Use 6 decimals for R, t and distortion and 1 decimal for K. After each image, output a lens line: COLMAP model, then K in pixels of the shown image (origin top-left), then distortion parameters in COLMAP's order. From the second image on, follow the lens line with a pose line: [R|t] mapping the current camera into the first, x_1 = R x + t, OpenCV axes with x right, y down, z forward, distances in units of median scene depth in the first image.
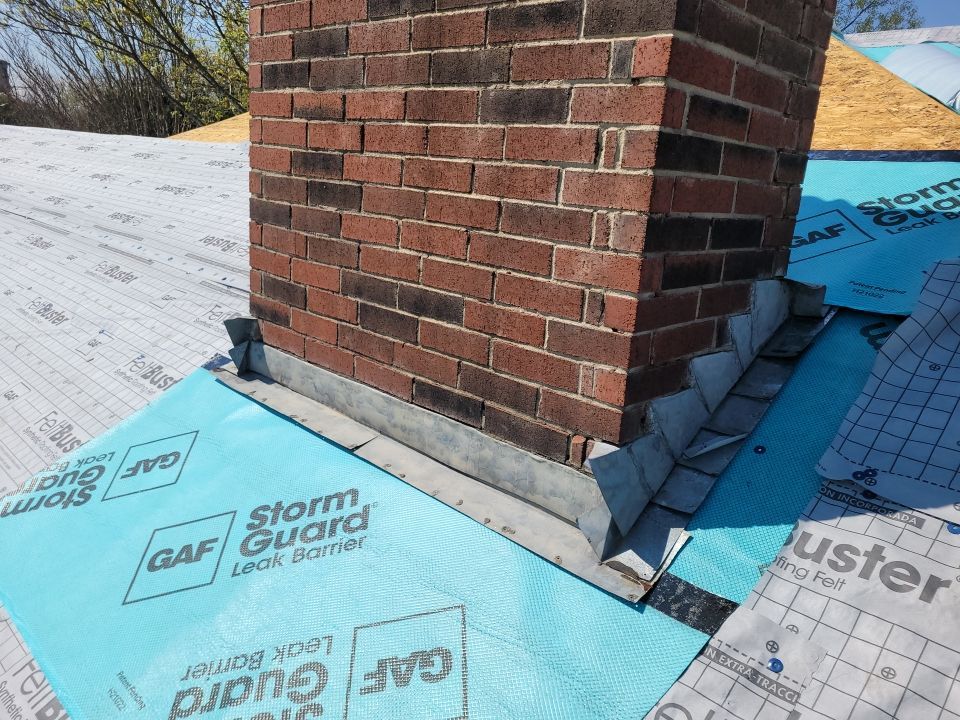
lens RADIAL K [[718.4, 0, 481.3], [0, 718.4, 344.2], [0, 0, 1]] dist [0.086651, -0.070600]
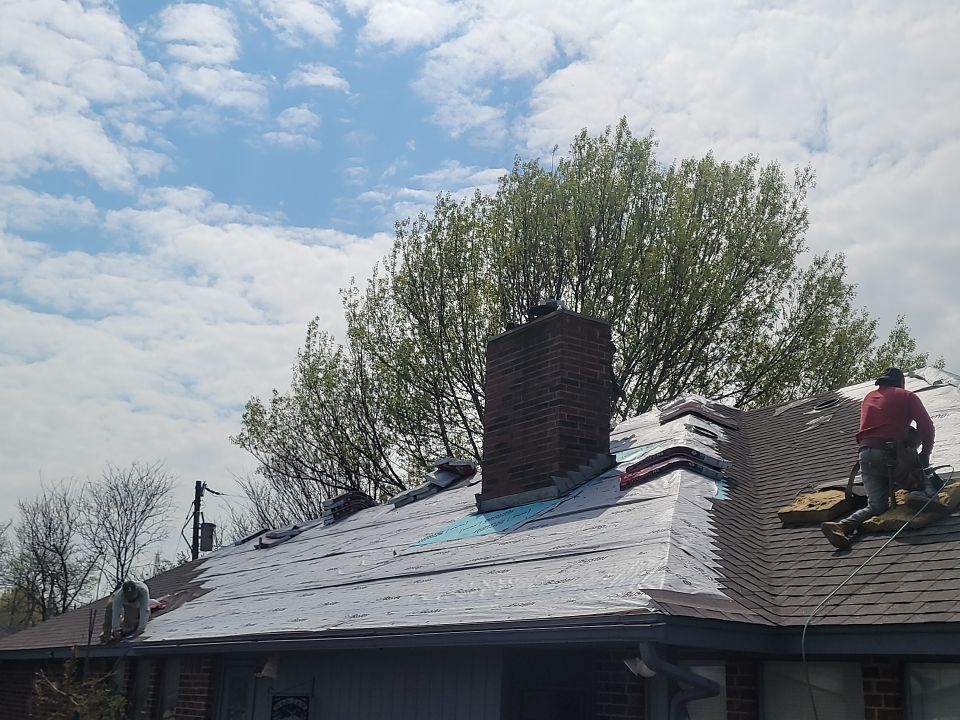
lens RADIAL K [[718.4, 0, 481.3], [0, 718.4, 344.2], [0, 0, 1]] dist [0.086651, -0.070600]
pose [[0.972403, -0.123032, -0.198231, 0.631019], [-0.002894, 0.843229, -0.537546, 1.702028], [0.233290, 0.523285, 0.819603, -3.102398]]
